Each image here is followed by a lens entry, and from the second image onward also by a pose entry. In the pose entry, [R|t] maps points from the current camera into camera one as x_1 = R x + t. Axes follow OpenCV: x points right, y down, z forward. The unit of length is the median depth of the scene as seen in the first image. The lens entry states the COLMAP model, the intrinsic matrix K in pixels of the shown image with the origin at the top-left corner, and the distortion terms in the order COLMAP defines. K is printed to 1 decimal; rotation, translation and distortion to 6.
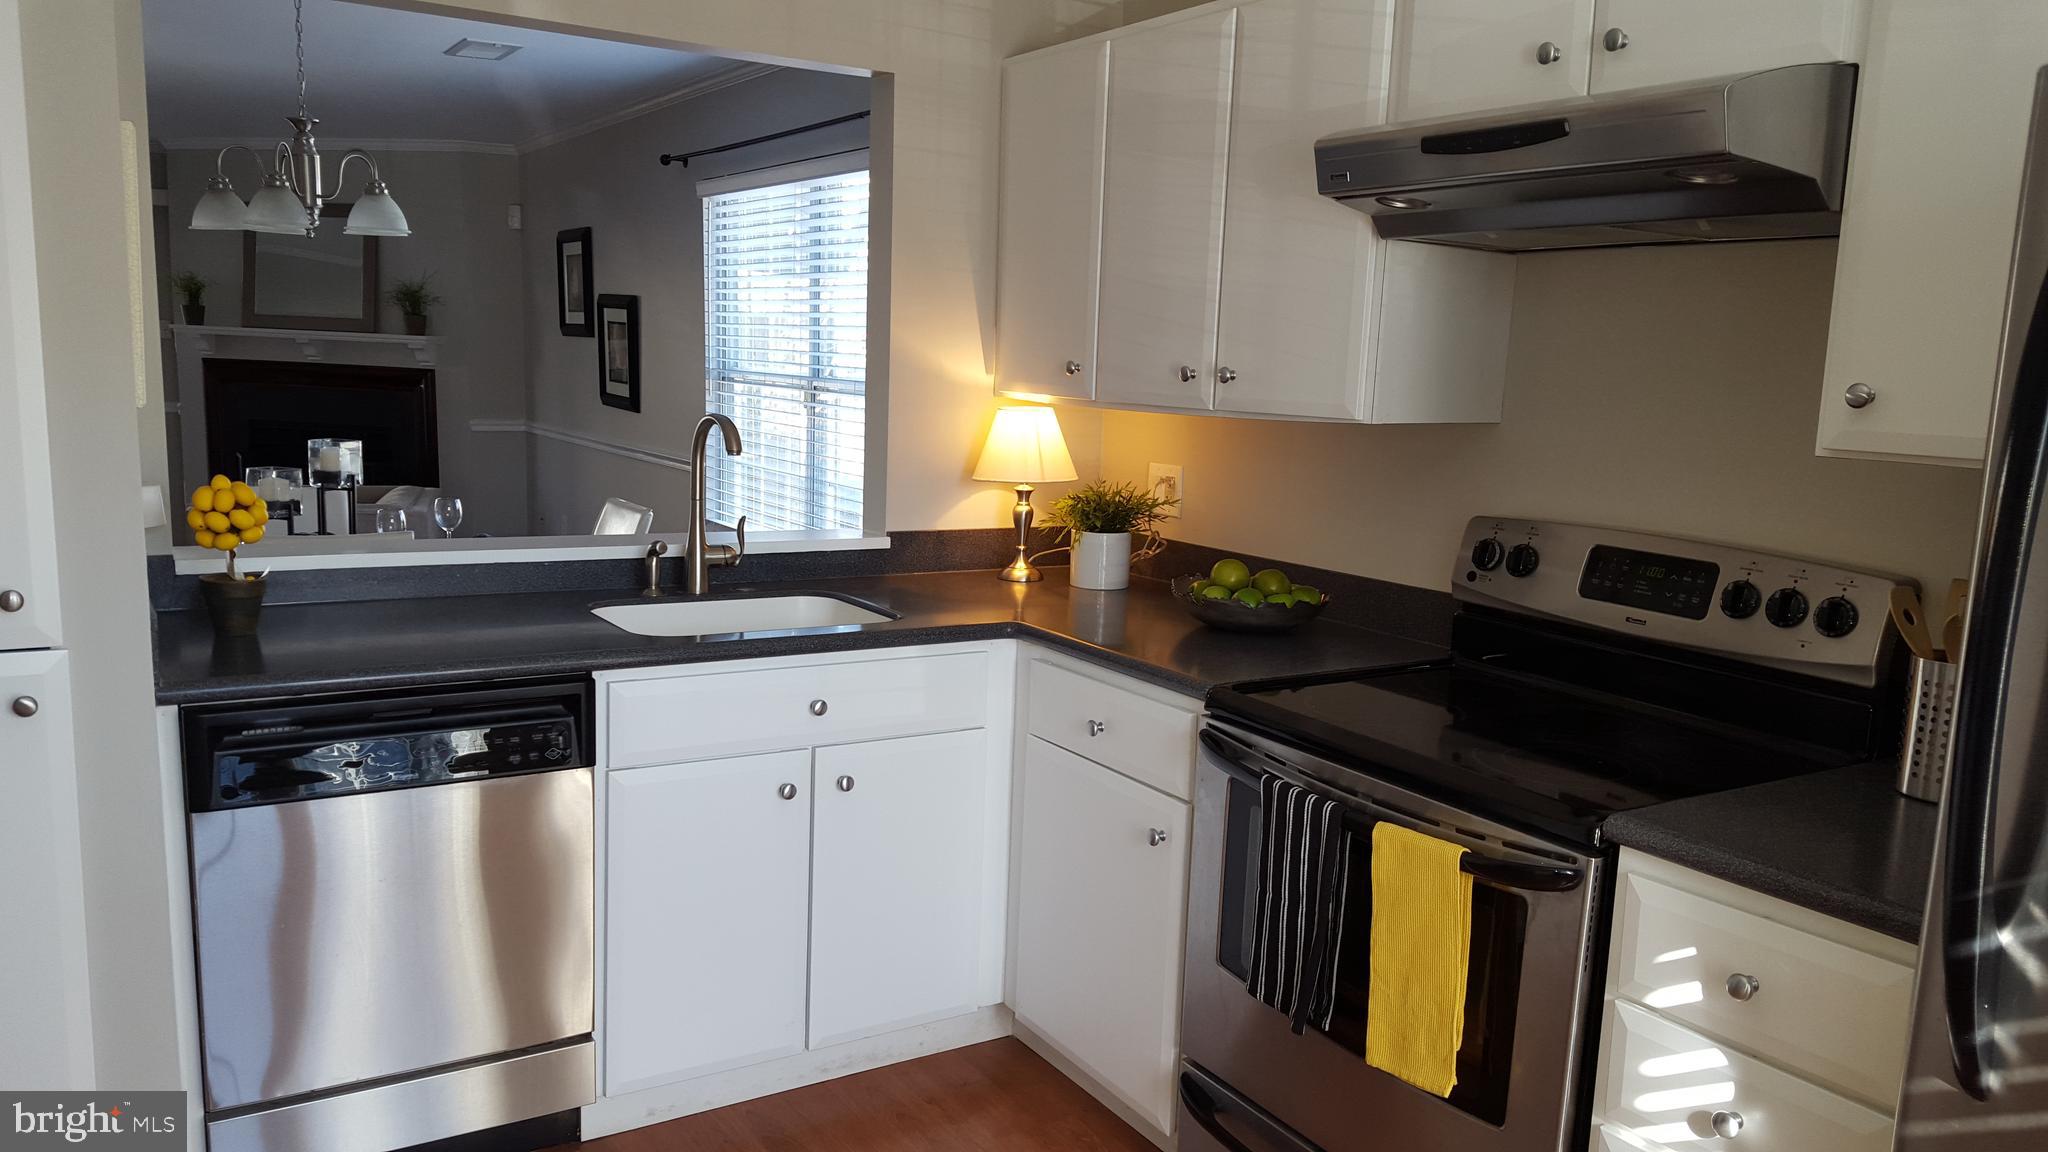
lens RADIAL K [[1487.0, 0, 1016.1], [0, 1487.0, 600.2], [0, 0, 1]] dist [0.146332, -0.254242]
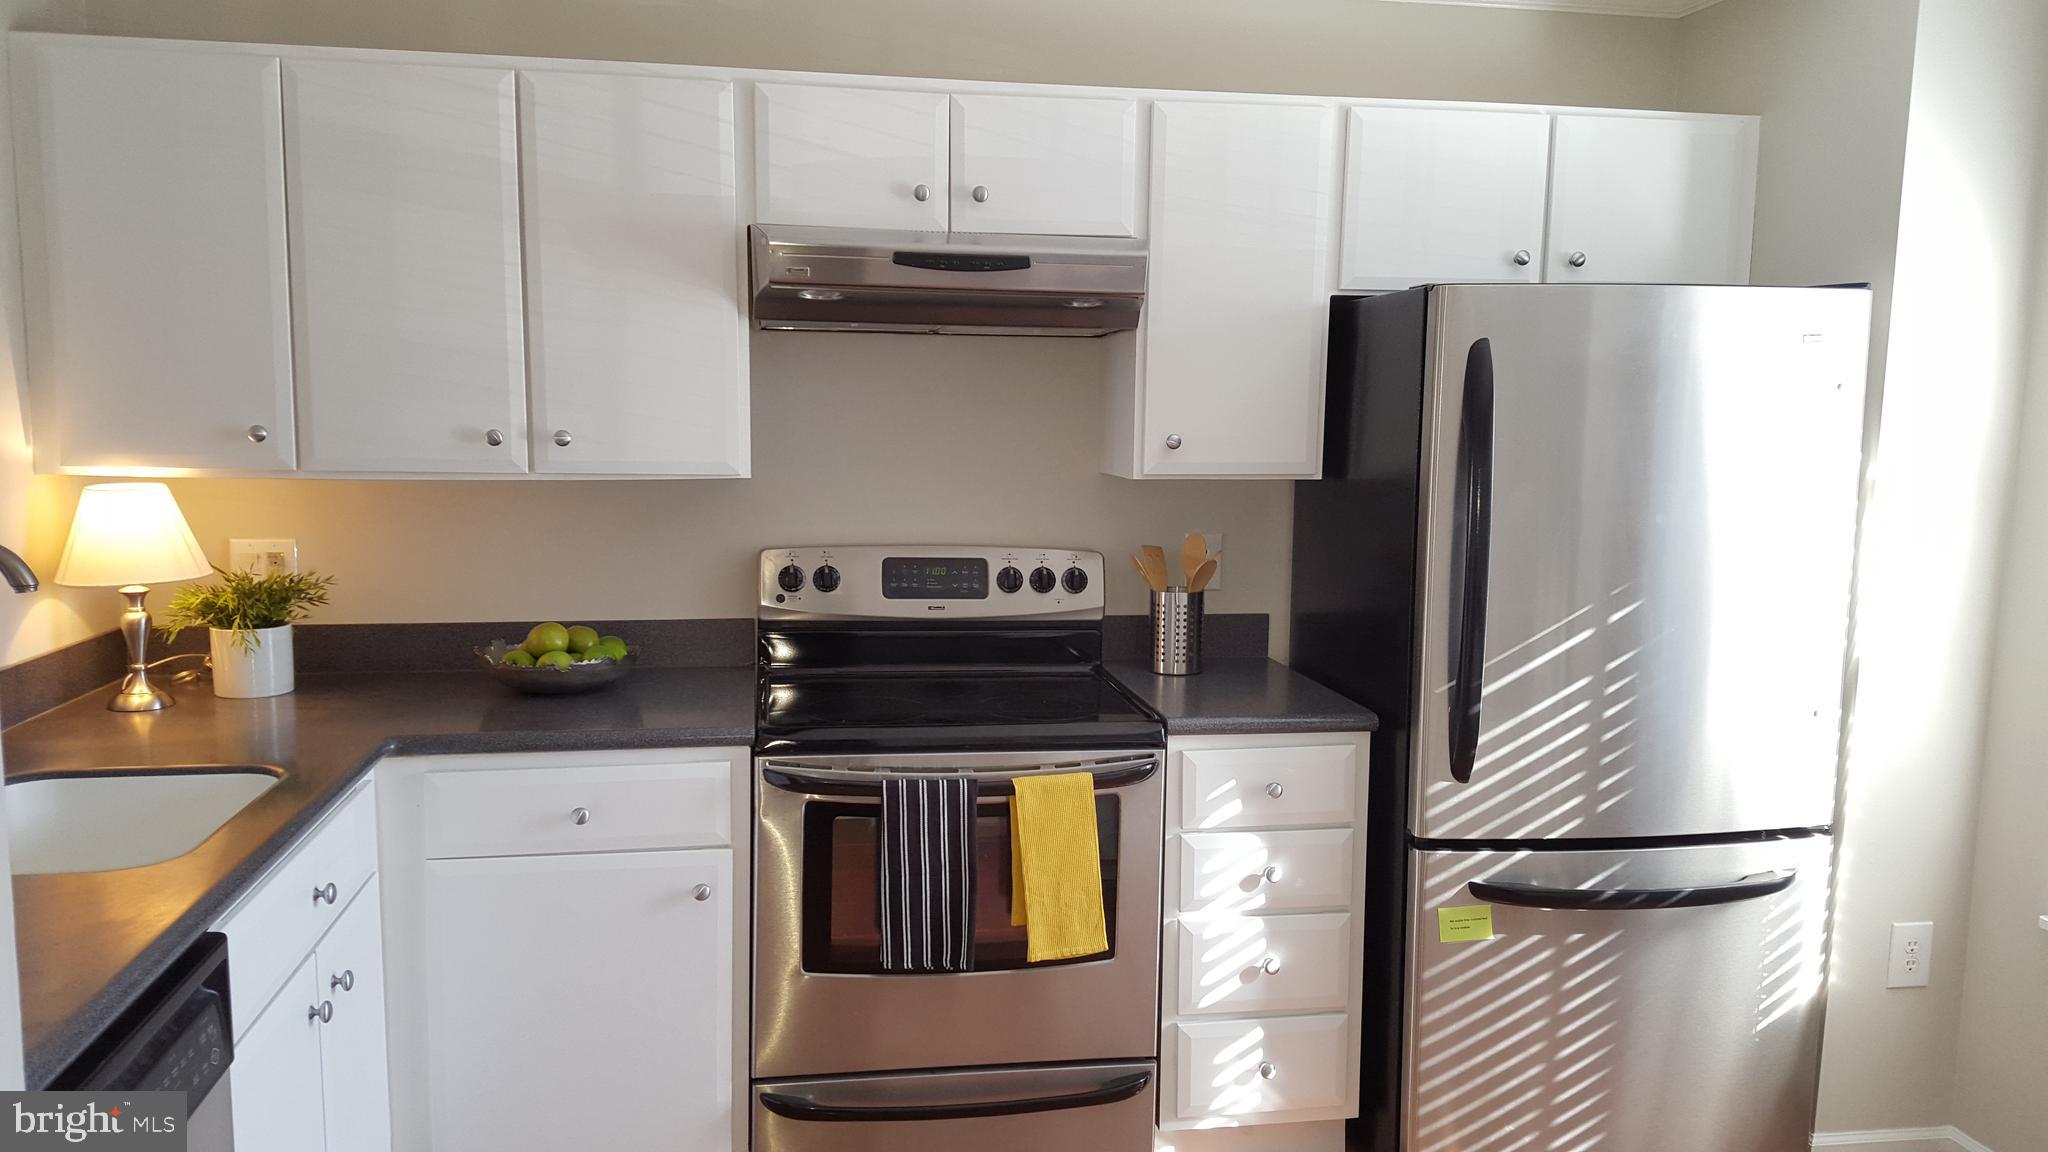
lens RADIAL K [[1506.1, 0, 1013.4], [0, 1506.1, 588.1], [0, 0, 1]] dist [0.170433, -0.281145]
pose [[0.378401, -0.141177, 0.914812, -0.557583], [0.150912, 0.984487, 0.089507, -0.079739], [-0.913257, 0.104186, 0.393836, 0.274231]]
